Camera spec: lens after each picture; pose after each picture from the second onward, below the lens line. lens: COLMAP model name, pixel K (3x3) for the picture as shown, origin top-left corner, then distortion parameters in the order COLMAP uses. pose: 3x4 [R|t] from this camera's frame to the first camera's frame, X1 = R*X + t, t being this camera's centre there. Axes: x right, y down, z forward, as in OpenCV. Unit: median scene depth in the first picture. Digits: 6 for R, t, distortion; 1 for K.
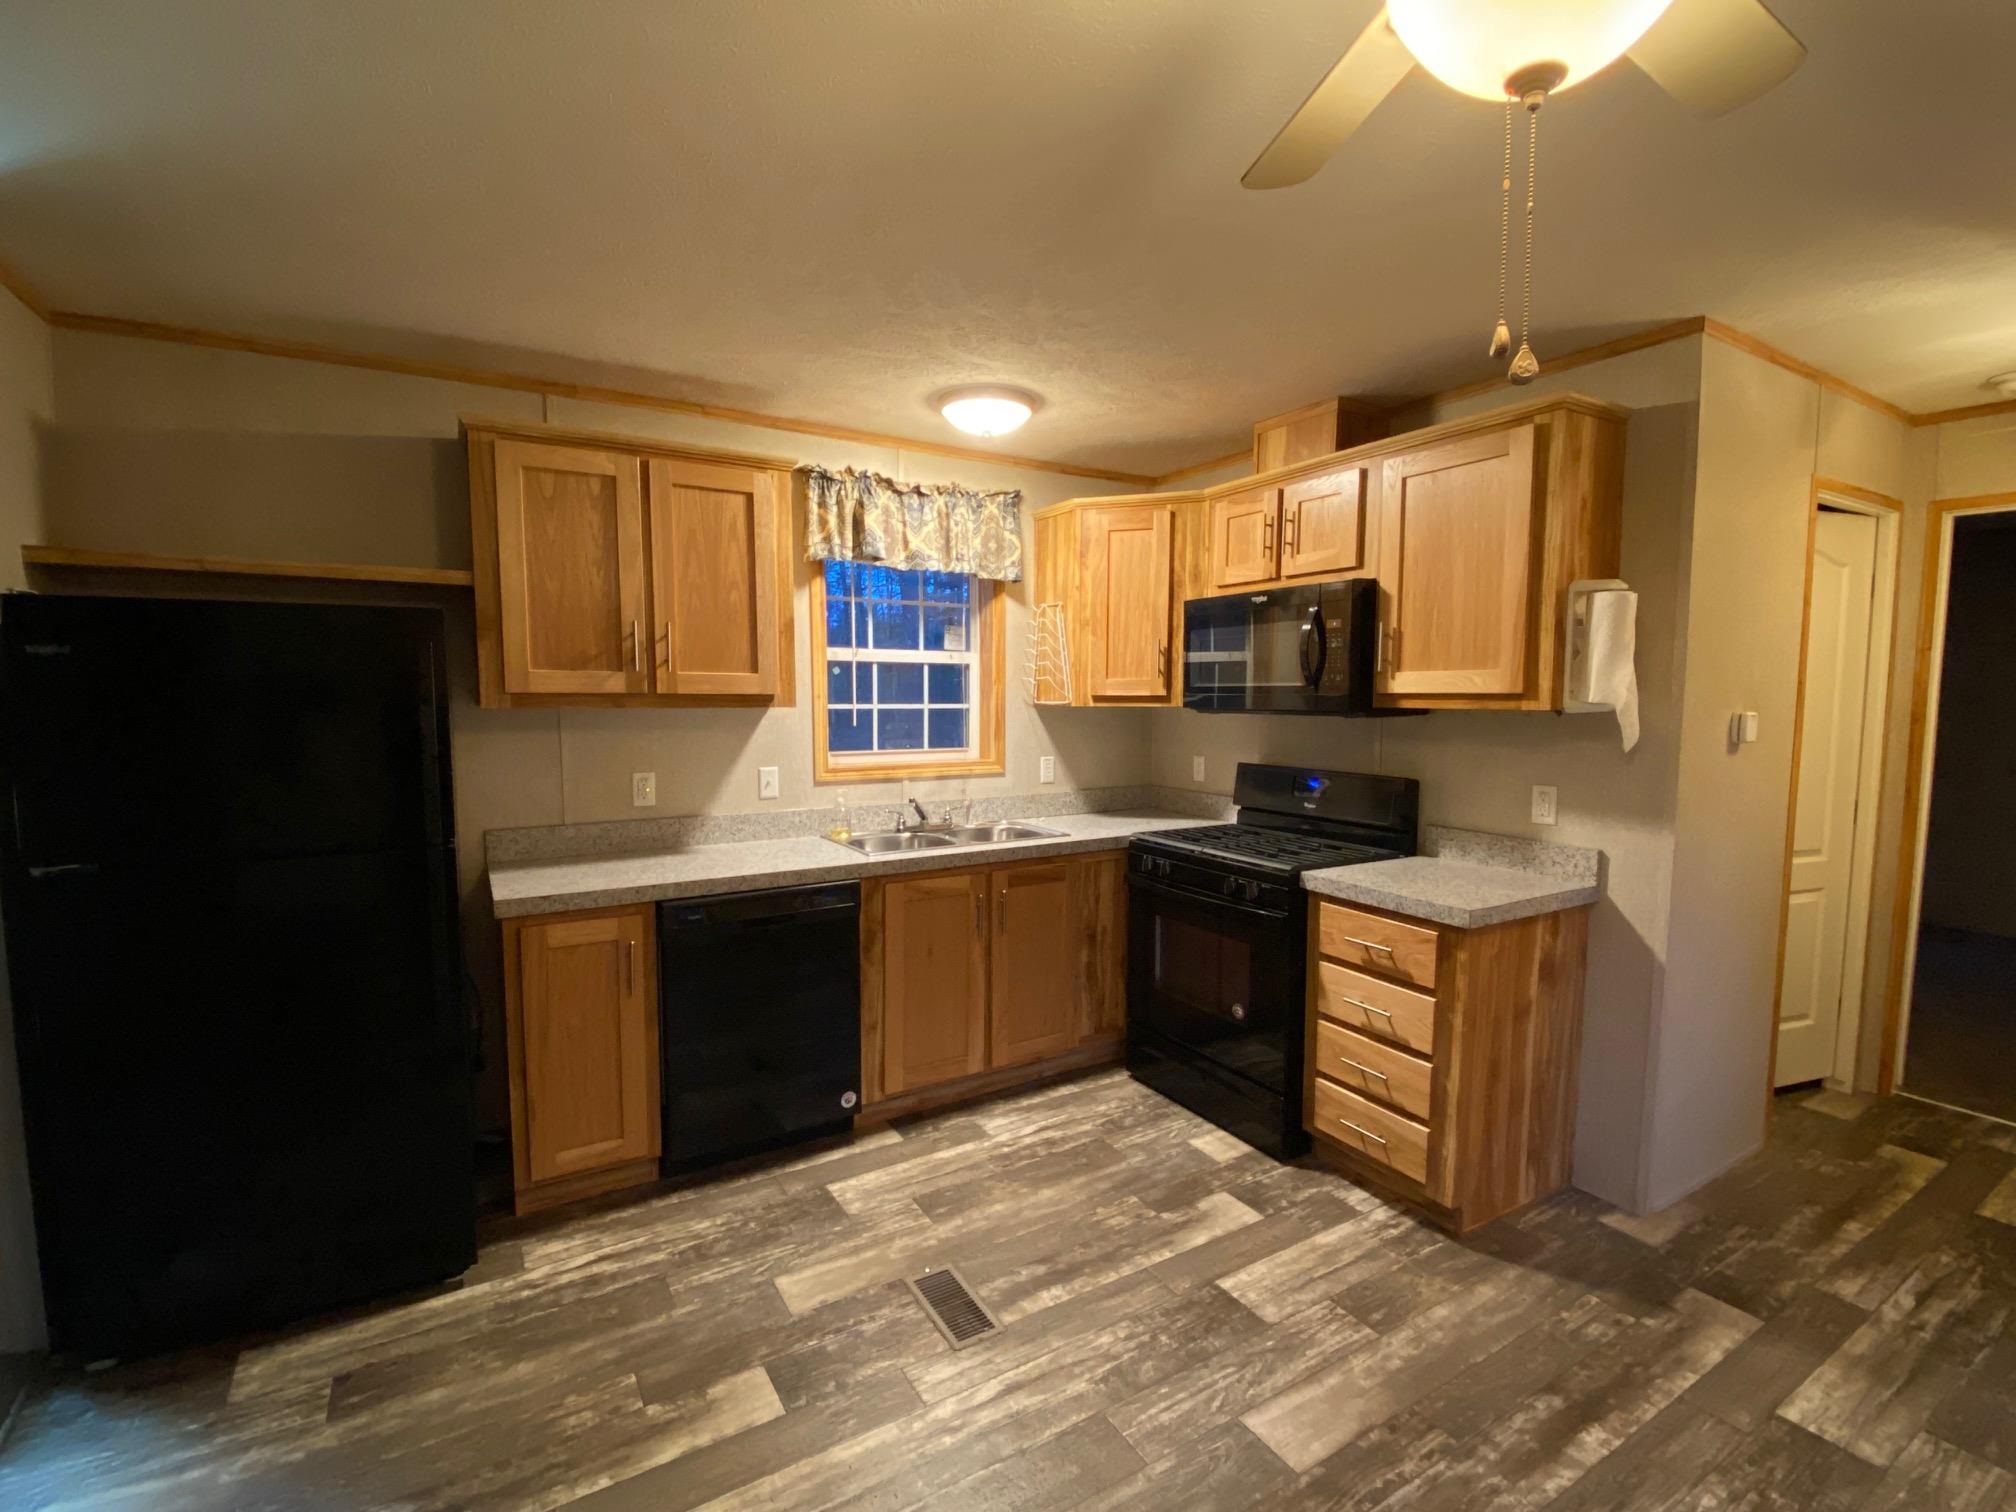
lens RADIAL K [[926.4, 0, 1012.4], [0, 926.4, 763.3], [0, 0, 1]] dist [0.094183, -0.073274]
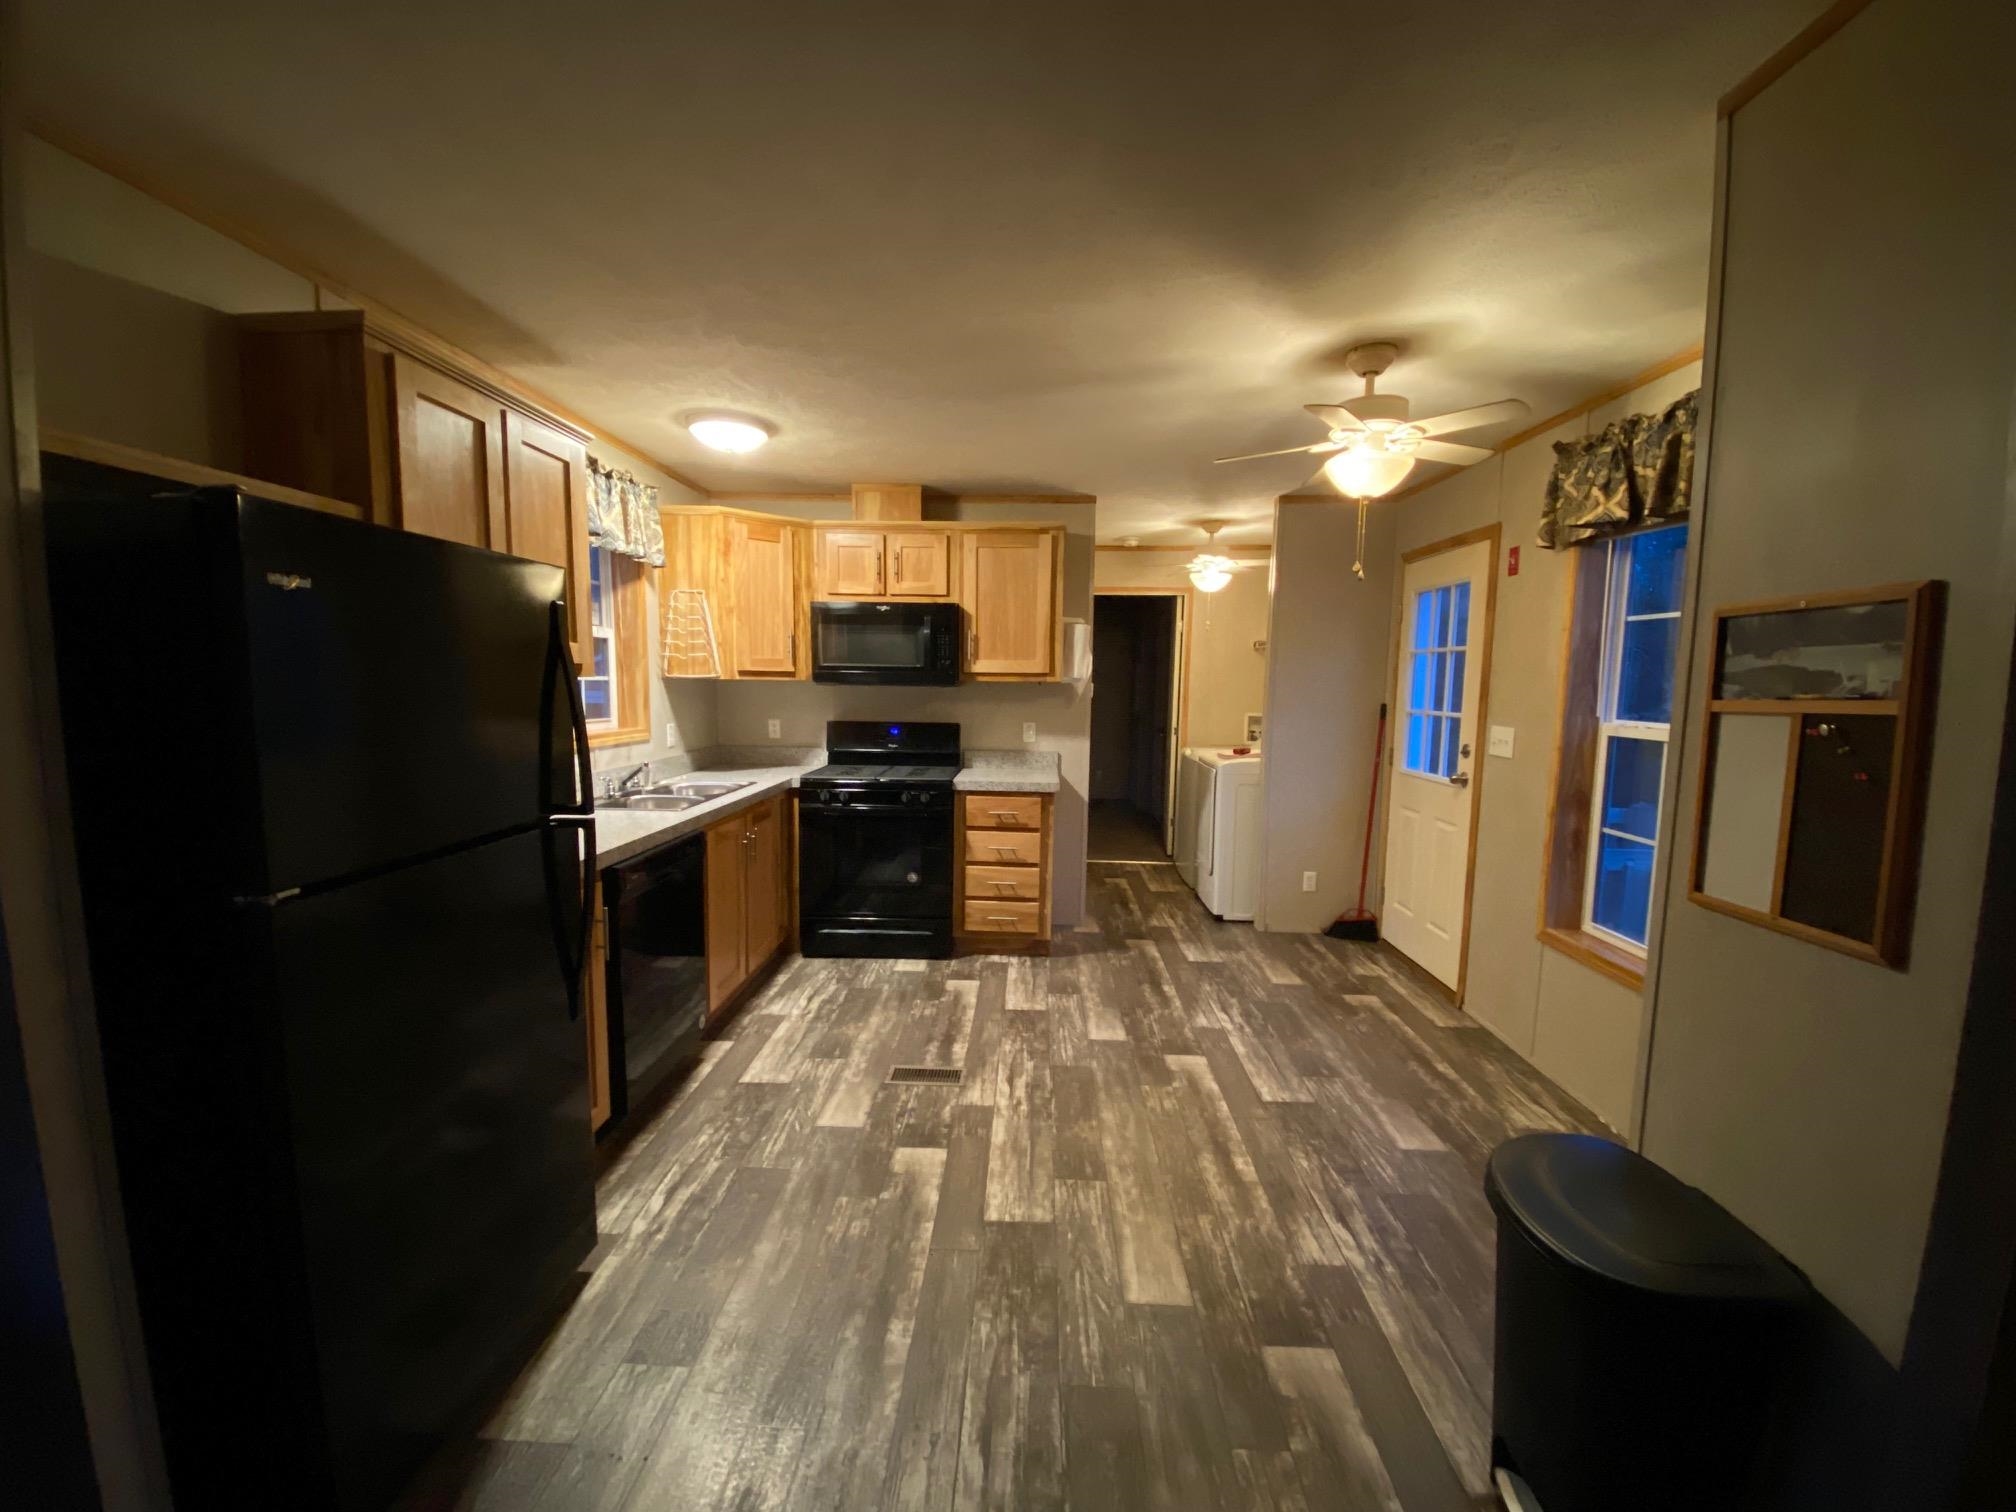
lens RADIAL K [[817.5, 0, 1008.0], [0, 817.5, 756.0], [0, 0, 1]] dist [0.131922, -0.000122]
pose [[0.553737, -0.074760, 0.829329, -0.799738], [0.056985, 0.997029, 0.051829, 0.004010], [-0.830740, 0.018559, 0.556352, 0.113770]]
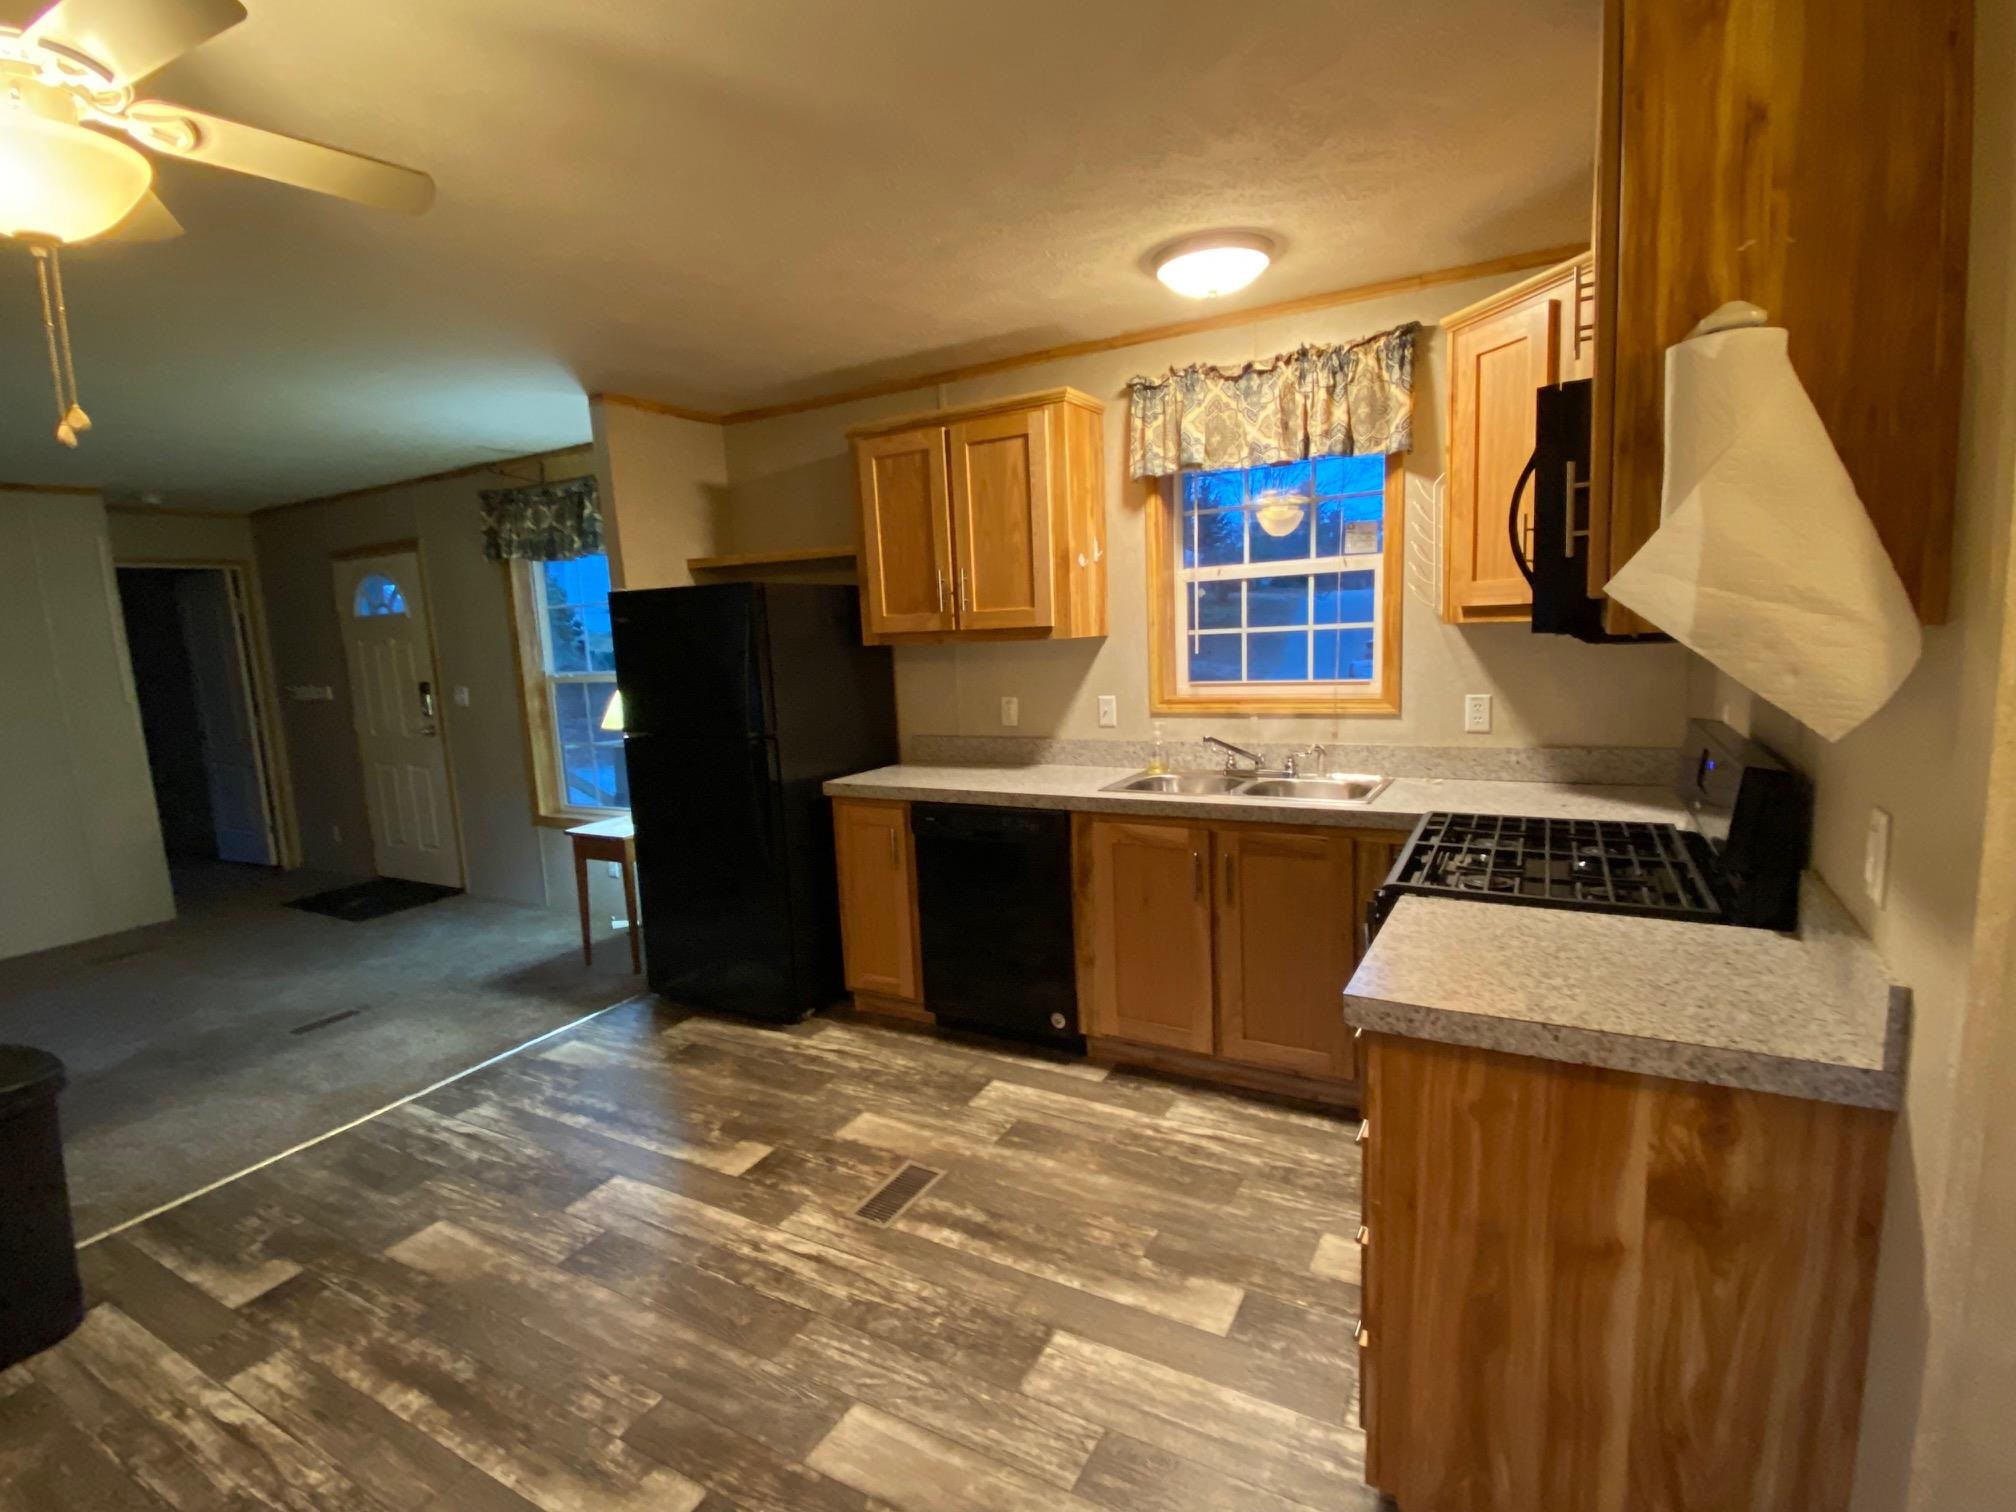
lens RADIAL K [[992.6, 0, 1003.2], [0, 992.6, 770.8], [0, 0, 1]] dist [0.039594, -0.016268]
pose [[0.480289, 0.104444, -0.870870, 0.724316], [-0.021929, 0.994004, 0.107118, -0.031518], [0.876836, -0.032350, 0.479700, 0.433723]]
